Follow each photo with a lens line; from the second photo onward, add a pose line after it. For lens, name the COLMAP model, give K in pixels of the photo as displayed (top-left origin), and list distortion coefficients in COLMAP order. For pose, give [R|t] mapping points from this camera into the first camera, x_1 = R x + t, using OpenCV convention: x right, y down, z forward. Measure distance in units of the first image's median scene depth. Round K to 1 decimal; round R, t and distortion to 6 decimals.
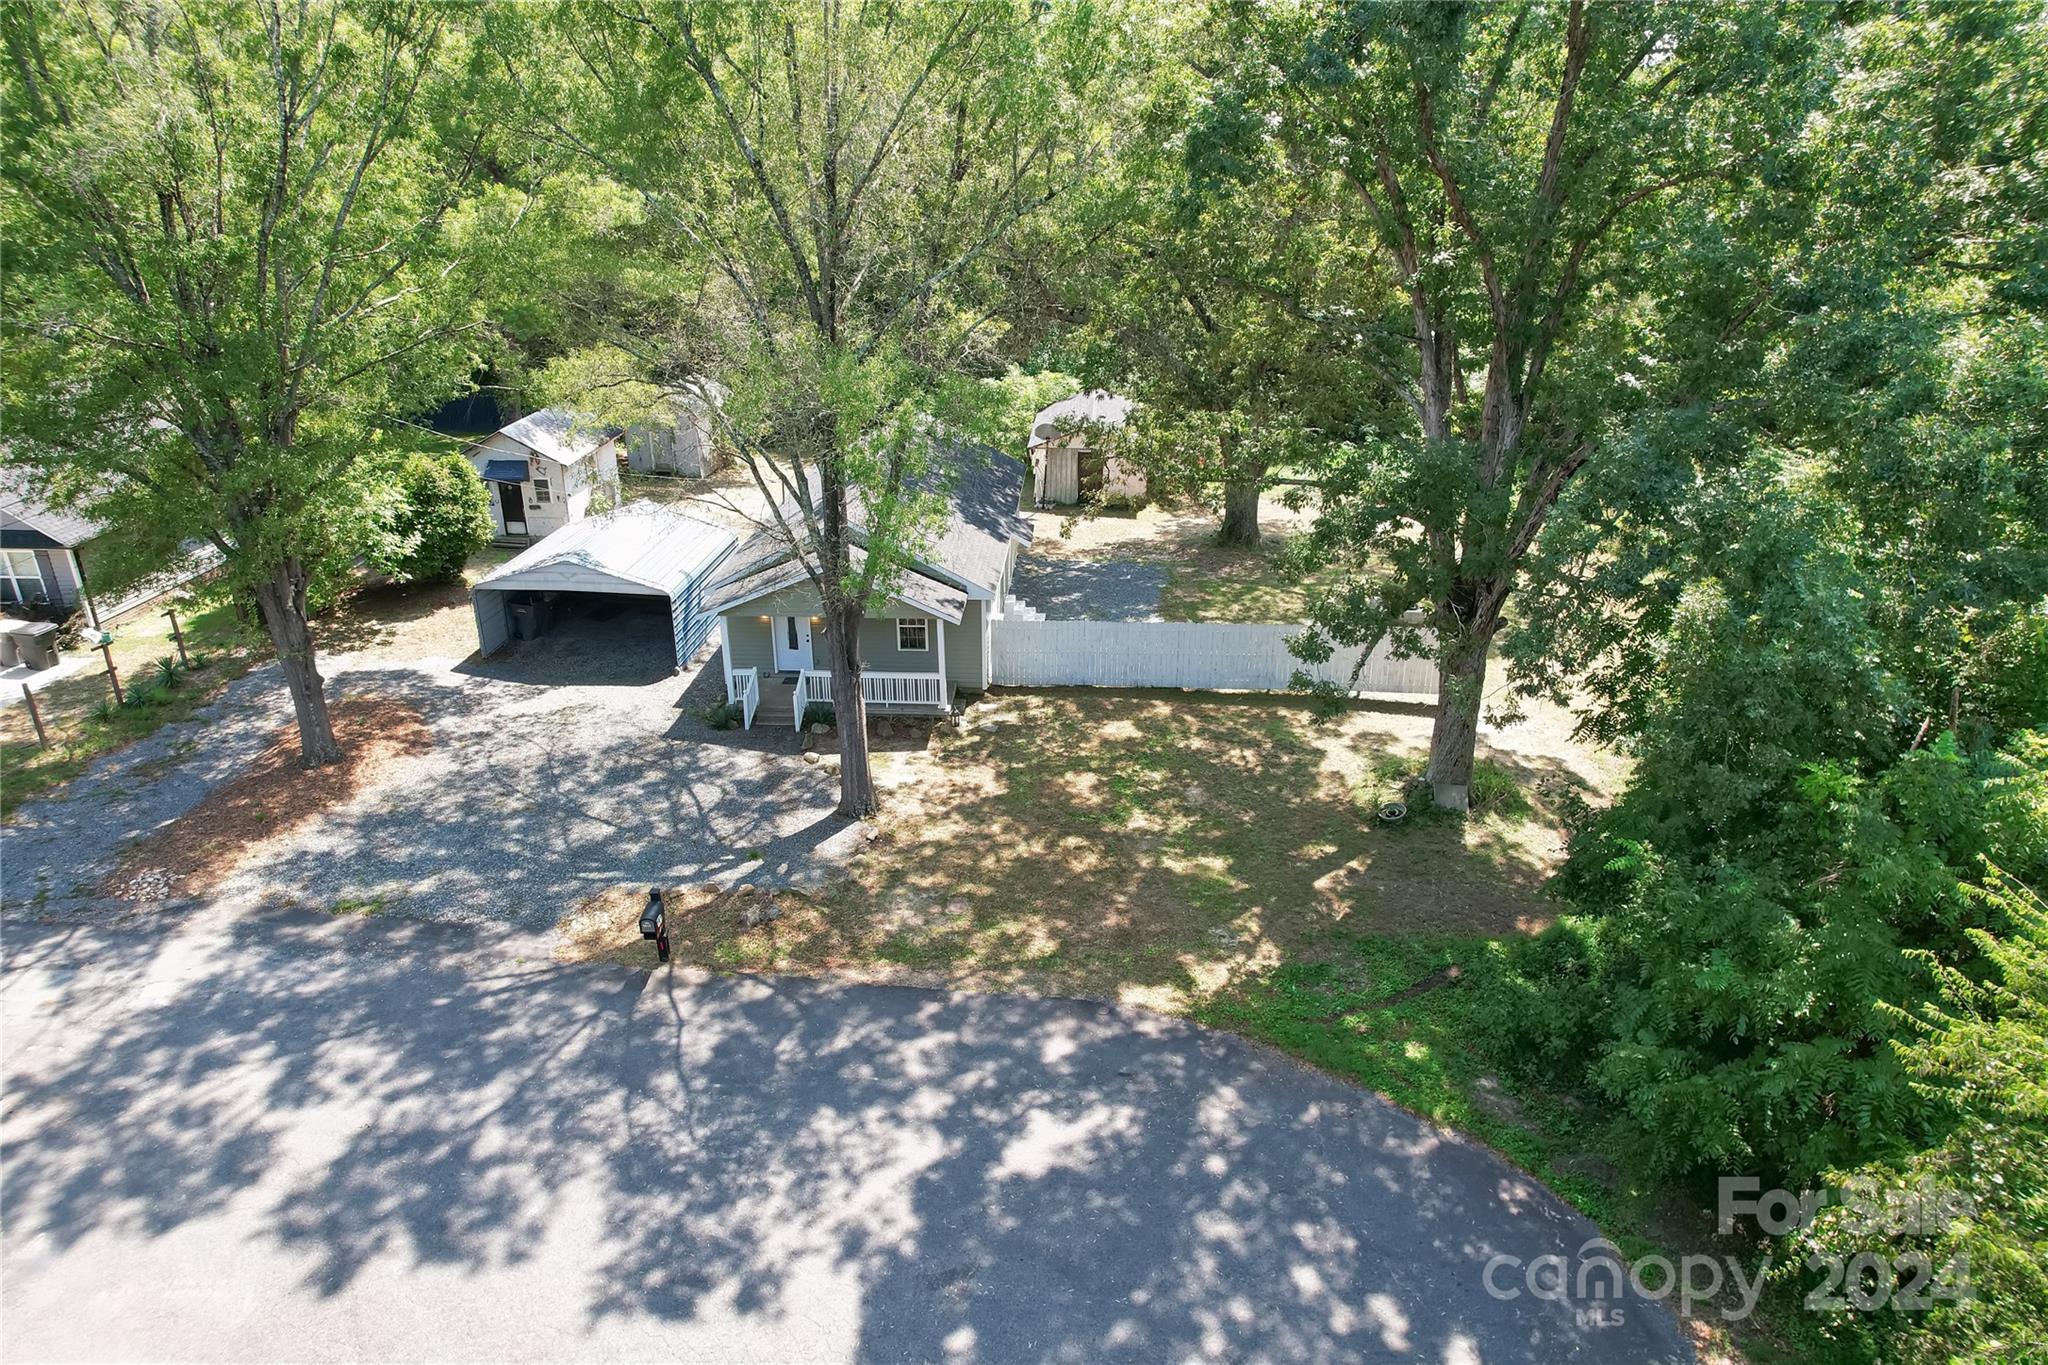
lens RADIAL K [[1297.9, 0, 1023.0], [0, 1297.9, 662.9], [0, 0, 1]] dist [-0.060208, 0.049713]
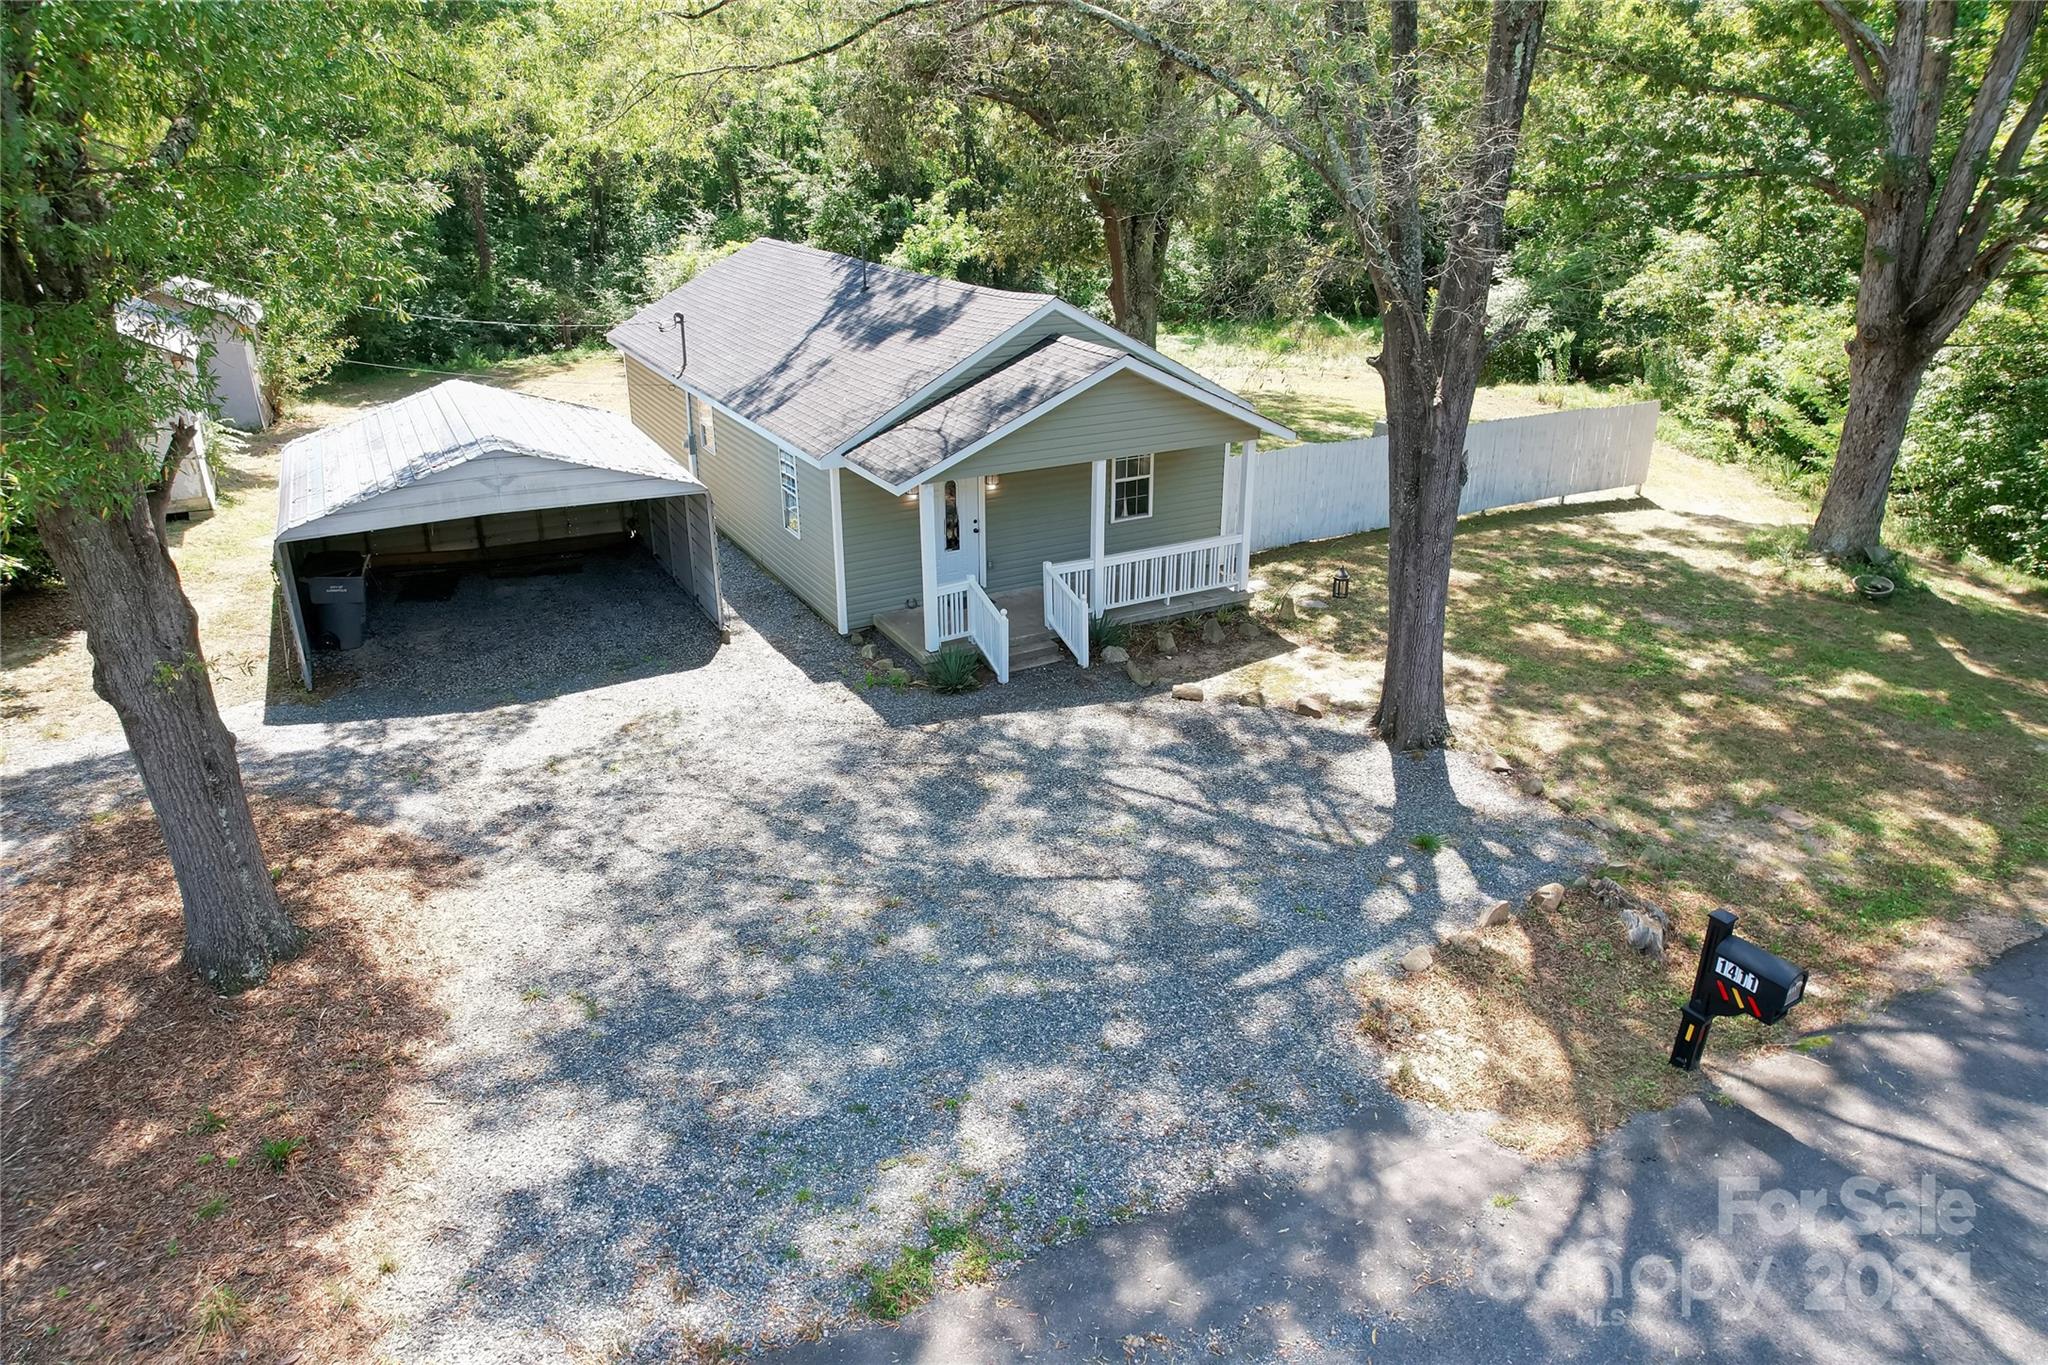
lens RADIAL K [[1297.9, 0, 1026.9], [0, 1297.9, 684.1], [0, 0, 1]] dist [-0.060208, 0.049713]
pose [[0.845704, -0.206723, 0.491987, -0.605551], [0.200938, 0.977426, 0.065291, 0.022942], [-0.494378, 0.043641, 0.868151, 0.659040]]
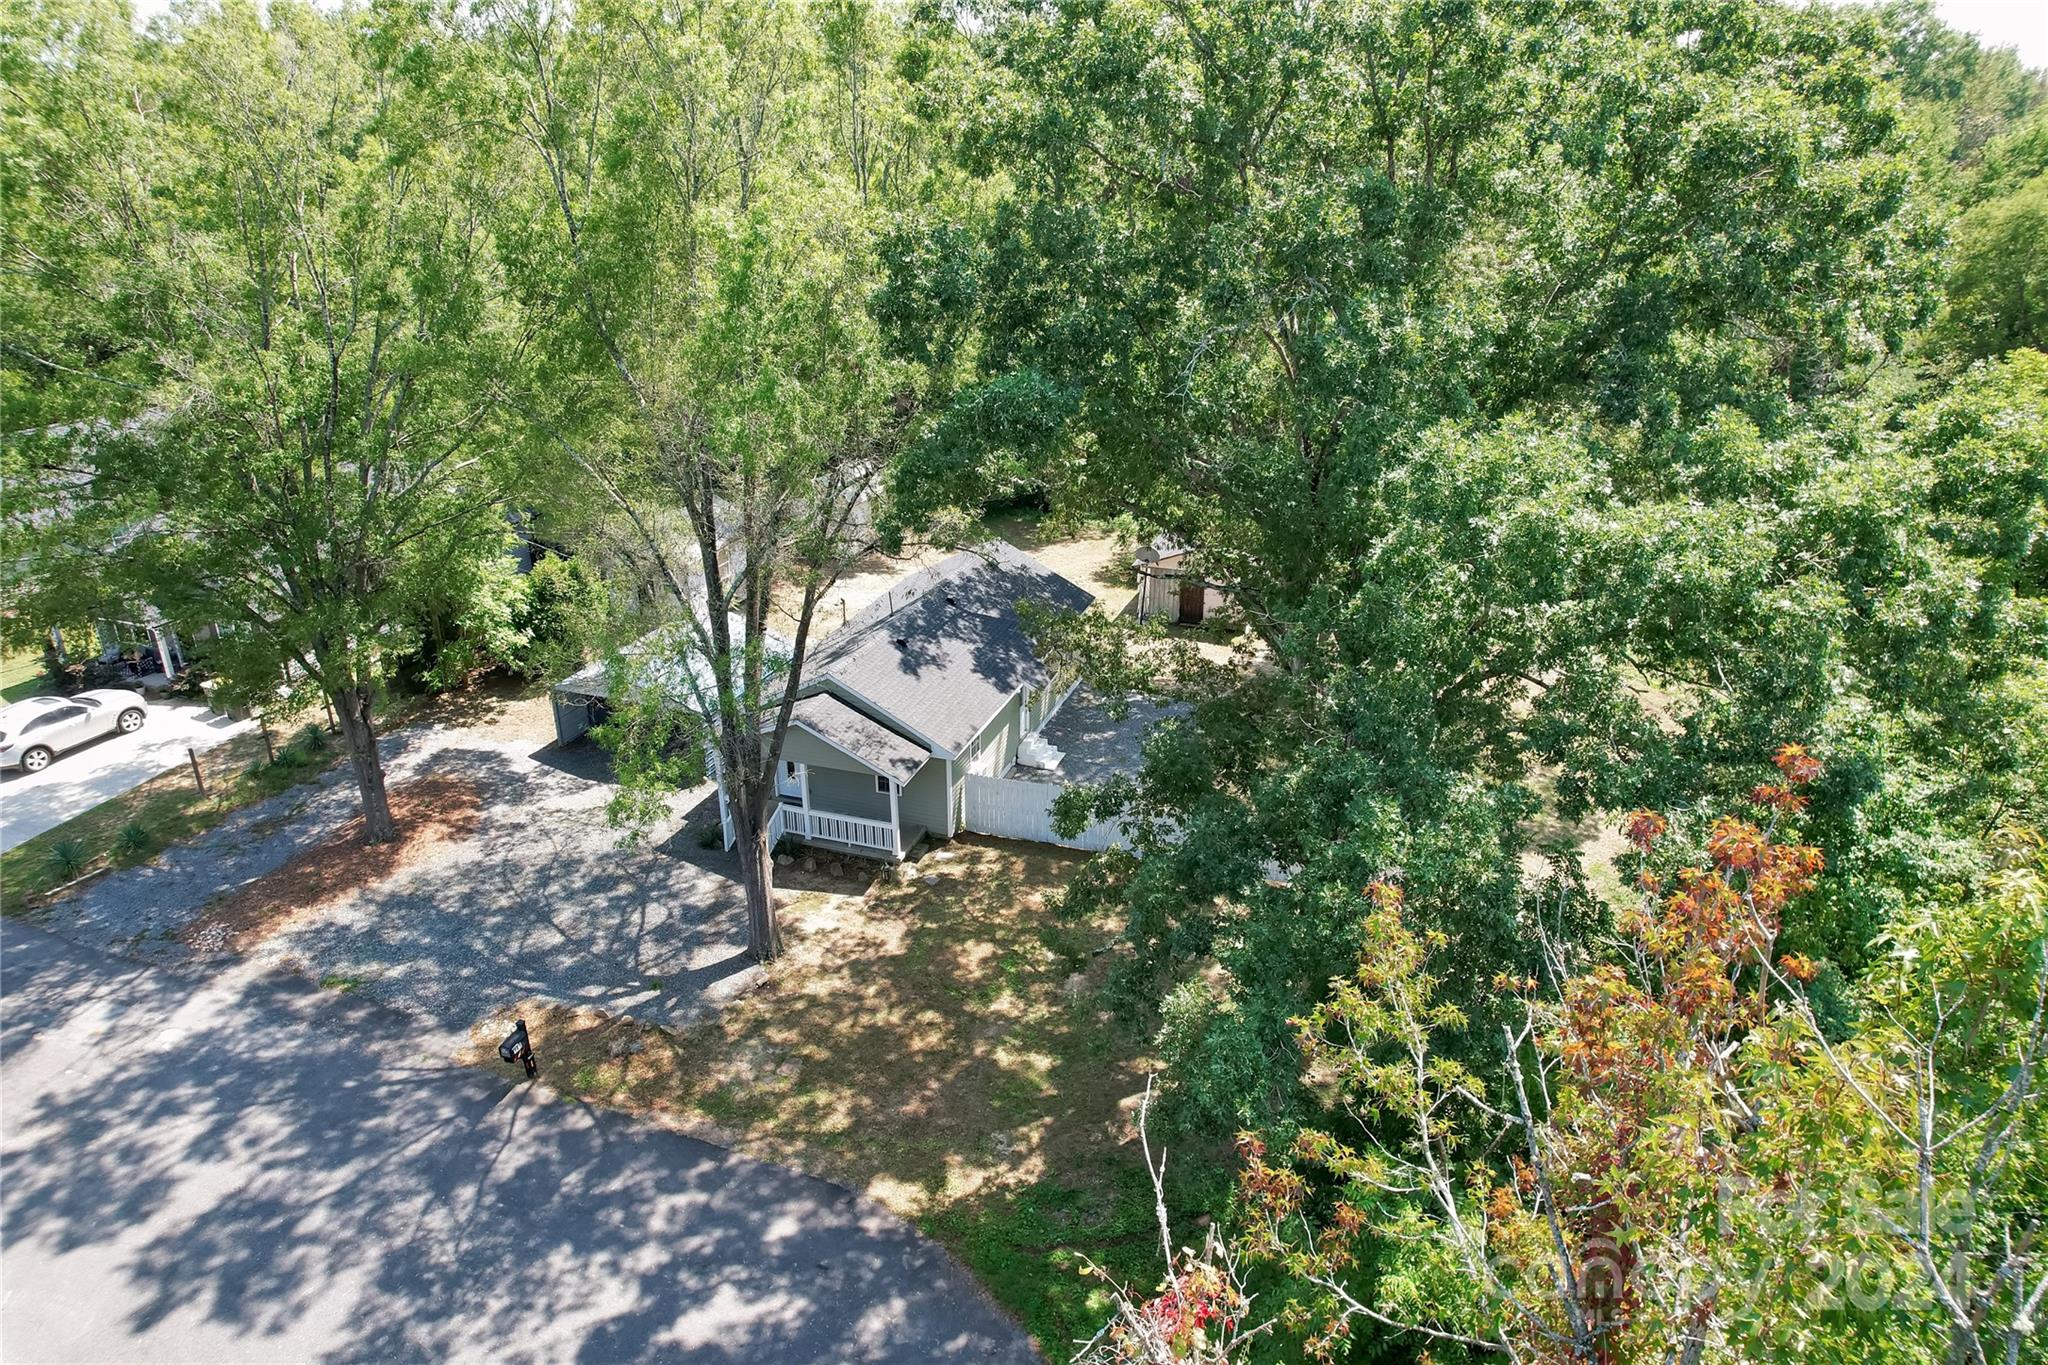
lens RADIAL K [[1297.9, 0, 1028.1], [0, 1297.9, 666.2], [0, 0, 1]] dist [-0.060208, 0.049713]
pose [[0.963642, 0.104006, -0.246124, 0.387386], [-0.102670, 0.994547, 0.018292, -0.201012], [0.246684, 0.007643, 0.969066, -0.045702]]
